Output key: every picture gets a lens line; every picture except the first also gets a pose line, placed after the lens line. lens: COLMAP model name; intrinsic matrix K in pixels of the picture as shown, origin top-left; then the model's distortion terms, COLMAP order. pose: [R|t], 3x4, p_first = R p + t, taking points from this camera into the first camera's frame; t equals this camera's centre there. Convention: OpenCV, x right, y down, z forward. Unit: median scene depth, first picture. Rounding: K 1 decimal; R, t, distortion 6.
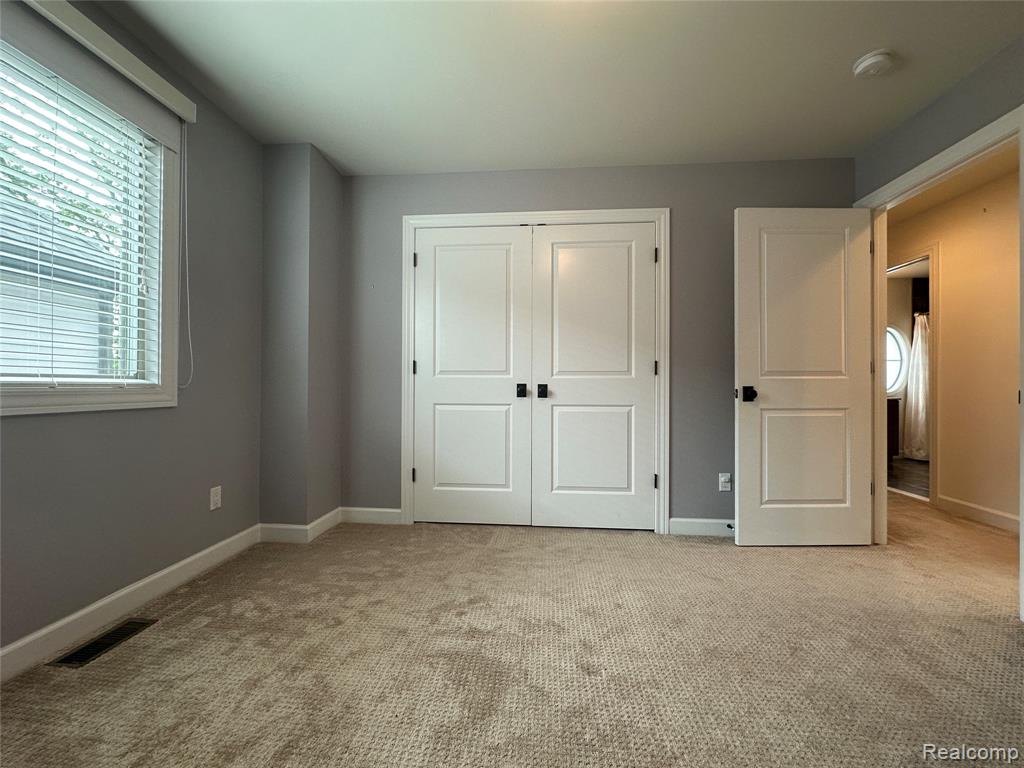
lens RADIAL K [[409.0, 0, 509.7], [0, 409.0, 384.9], [0, 0, 1]] dist [-0.000720, 0.000285]
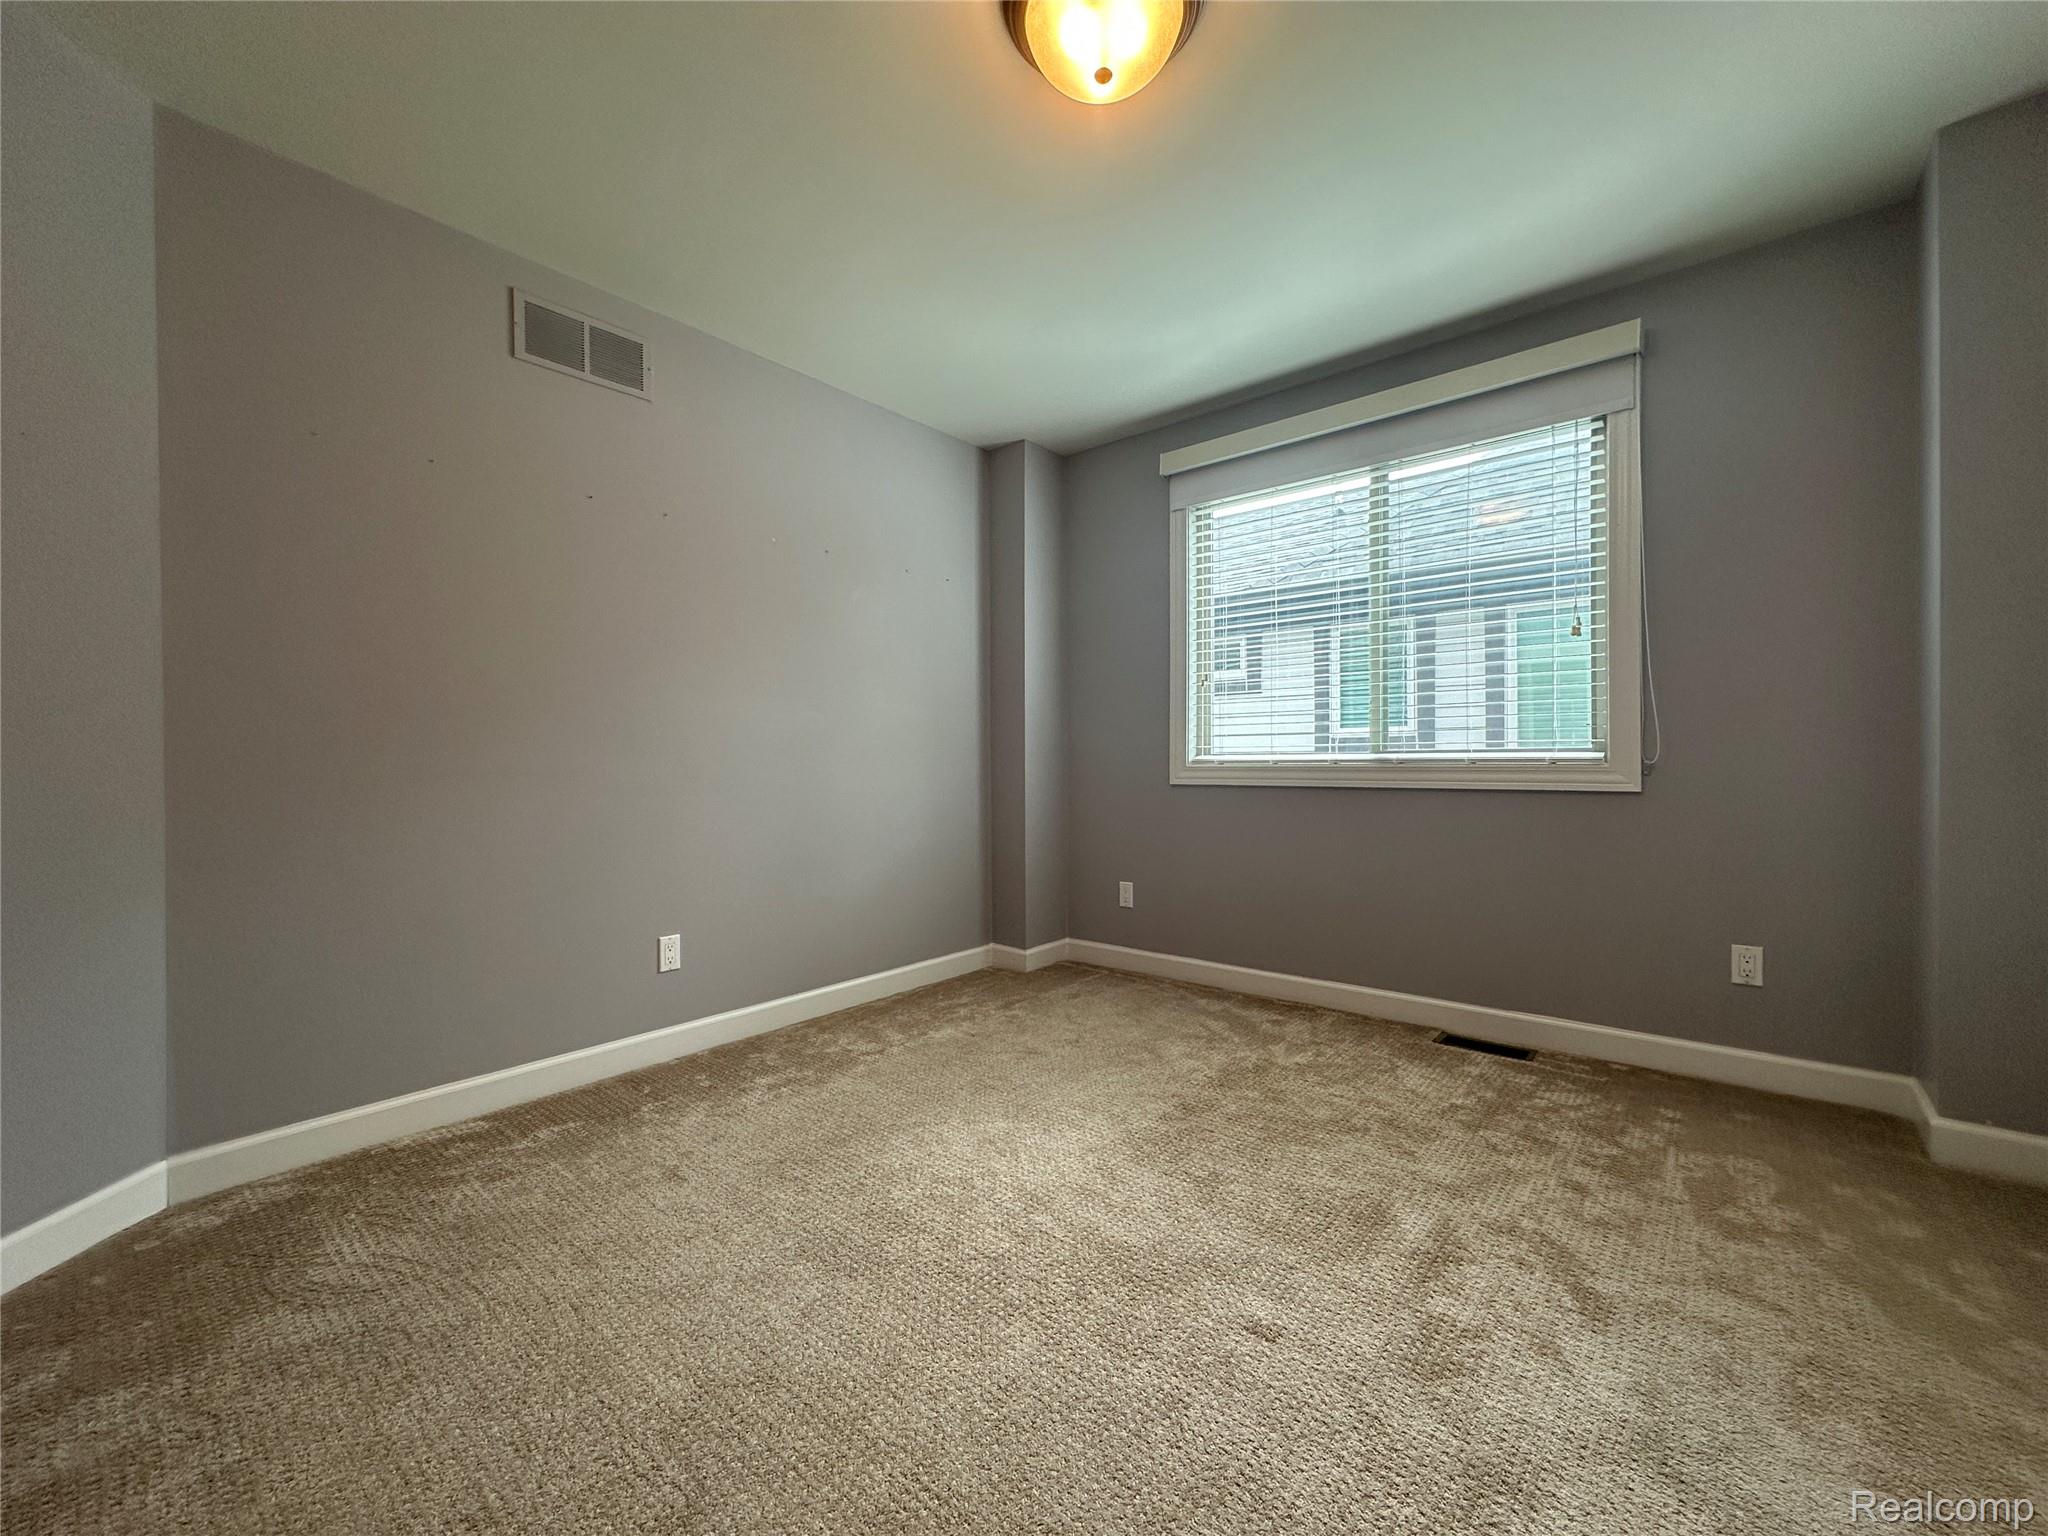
lens RADIAL K [[820.1, 0, 1022.4], [0, 820.1, 766.6], [0, 0, 1]] dist [-0.001526, 0.000442]
pose [[-0.581178, 0.001750, -0.813774, 0.948207], [0.002623, 0.999997, 0.000277, 0.010089], [0.813772, -0.001974, -0.581181, 1.091981]]
